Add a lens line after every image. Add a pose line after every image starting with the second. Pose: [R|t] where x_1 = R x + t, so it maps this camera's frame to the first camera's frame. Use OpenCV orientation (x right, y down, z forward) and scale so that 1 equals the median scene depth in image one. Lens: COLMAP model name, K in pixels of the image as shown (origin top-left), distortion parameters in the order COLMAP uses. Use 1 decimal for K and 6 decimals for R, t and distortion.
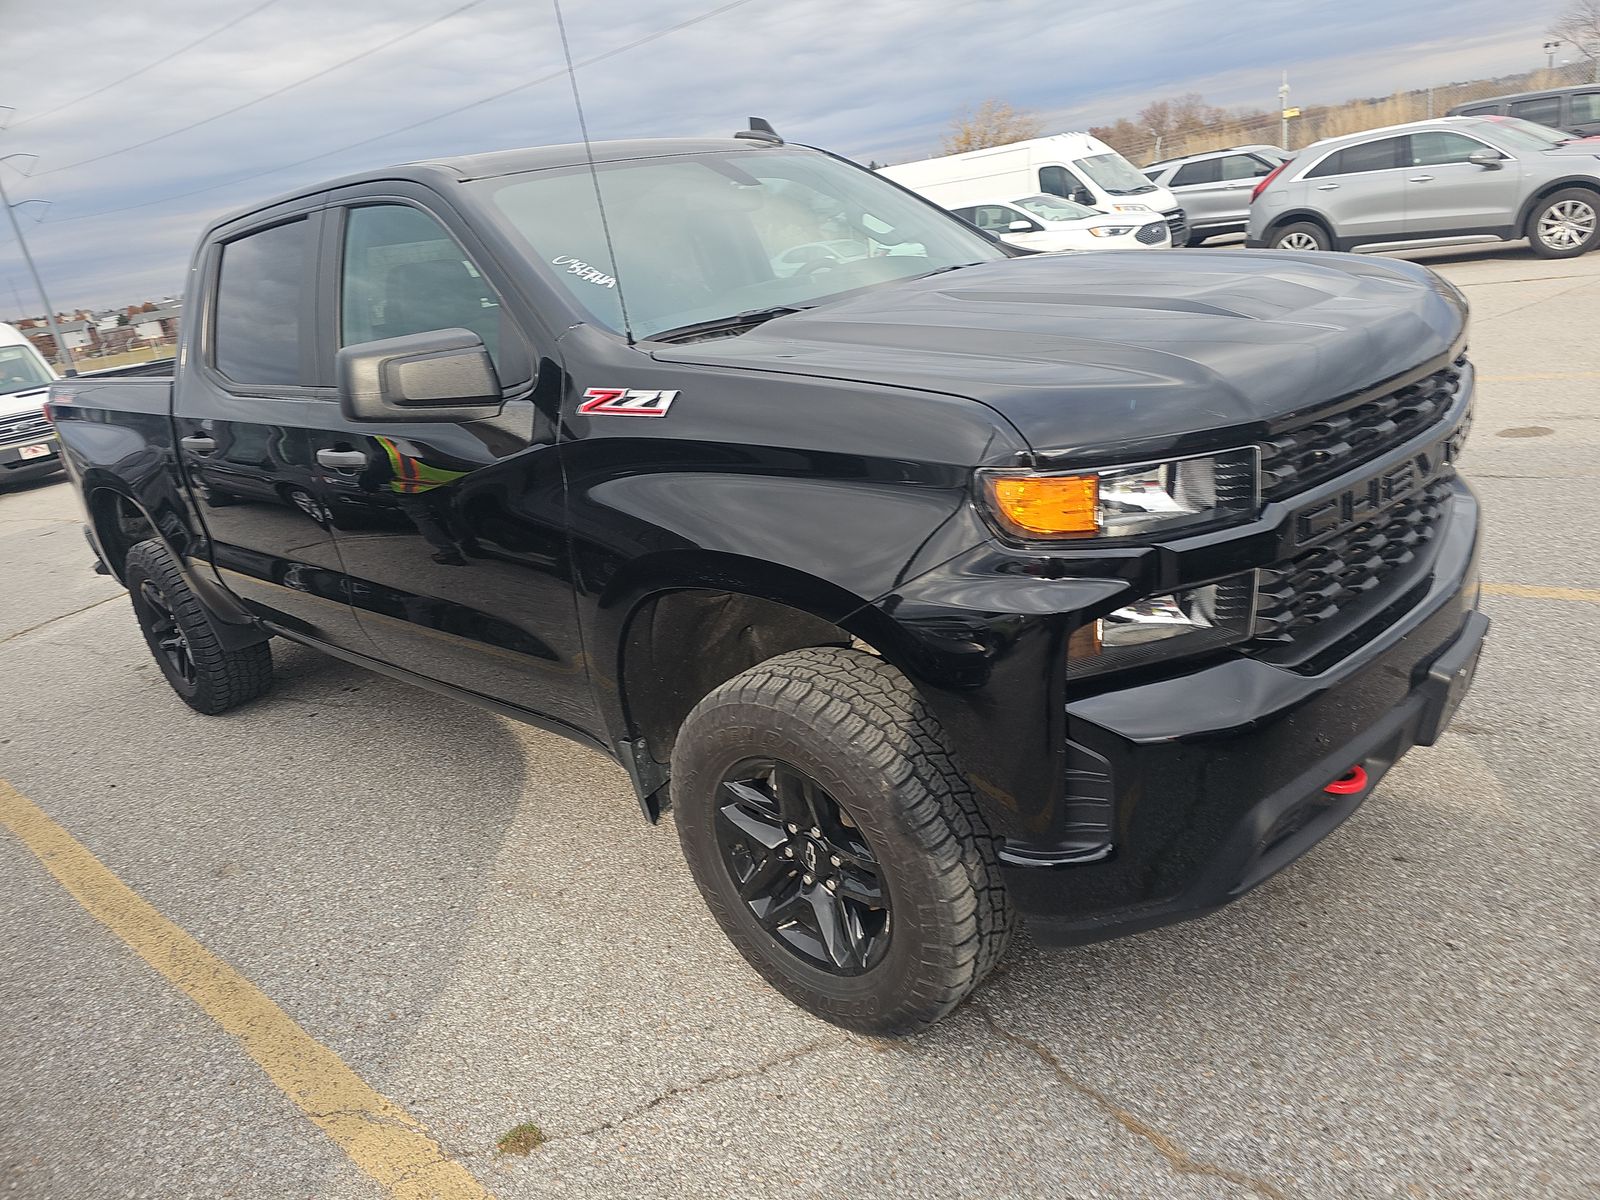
lens RADIAL K [[1069.3, 0, 807.5], [0, 1069.3, 602.9], [0, 0, 1]] dist [0.052249, -0.049543]
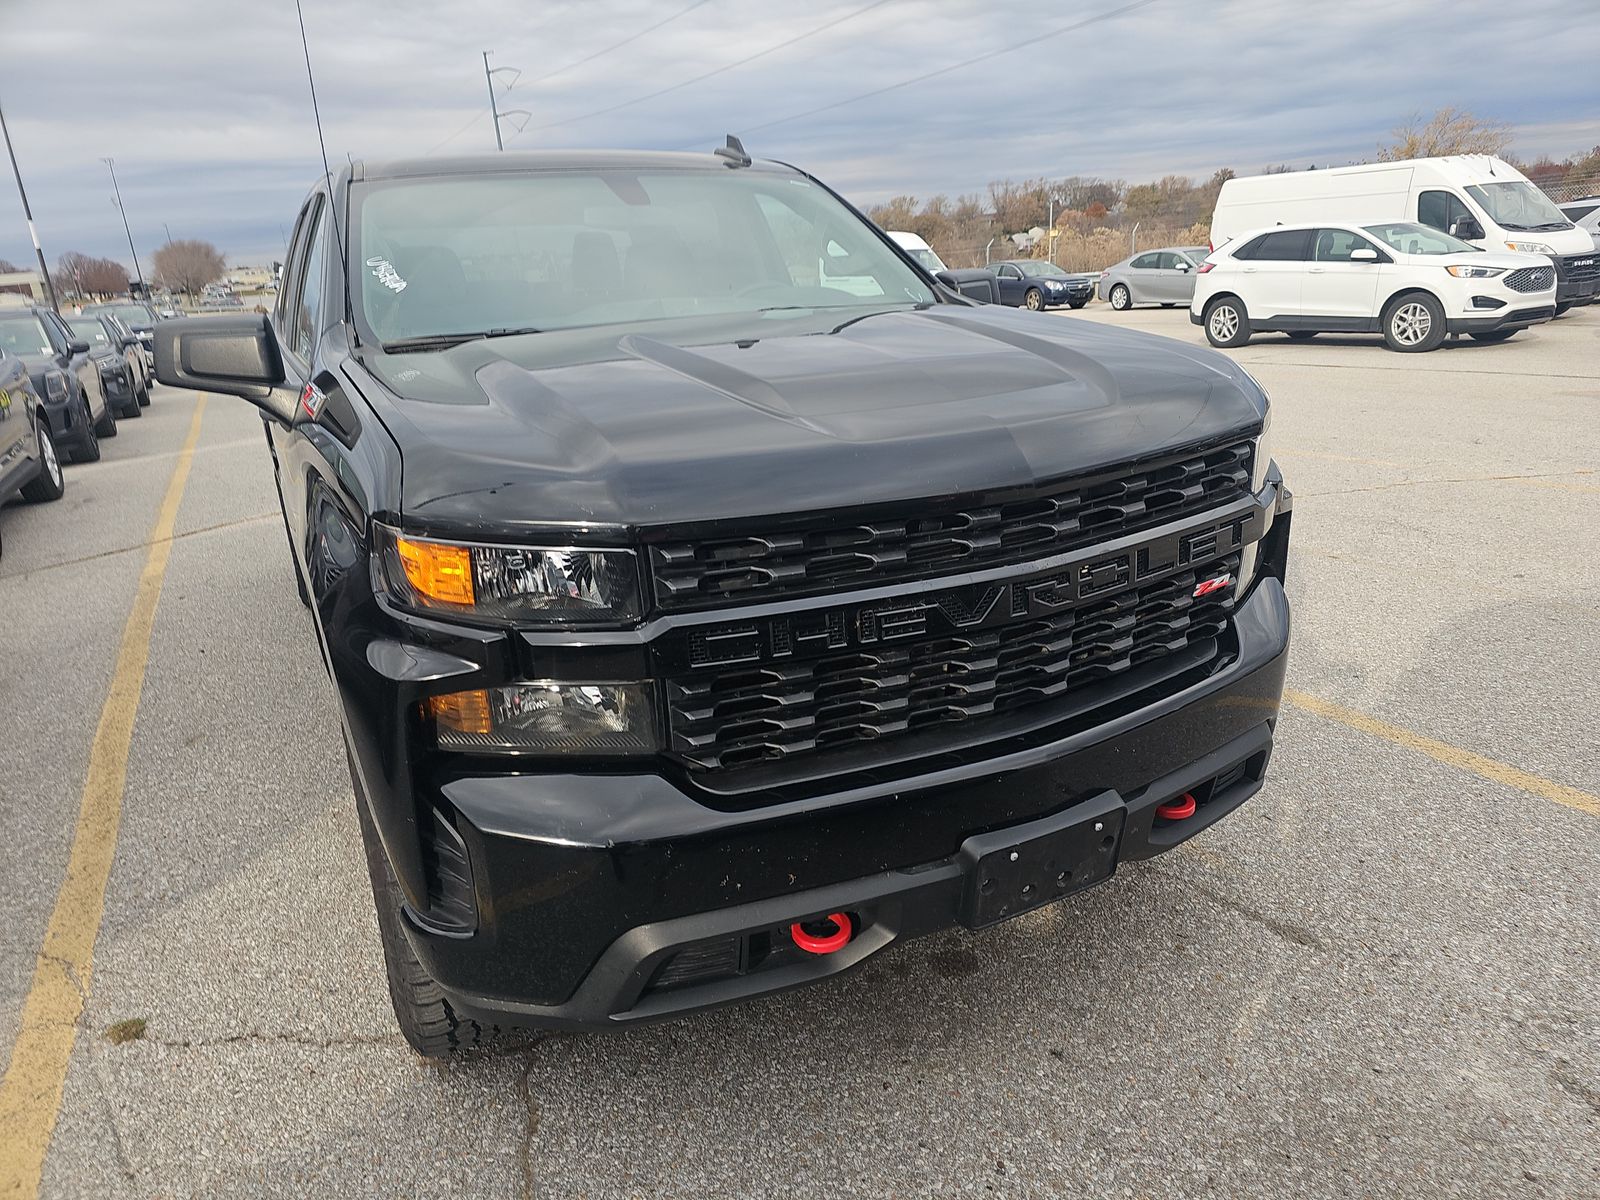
lens RADIAL K [[1072.3, 0, 804.1], [0, 1072.3, 579.7], [0, 0, 1]] dist [0.054957, -0.058459]
pose [[0.927582, 0.193820, -0.319415, 0.107227], [-0.196178, 0.980247, 0.025109, -0.021363], [0.317973, 0.039371, 0.947282, 0.021643]]
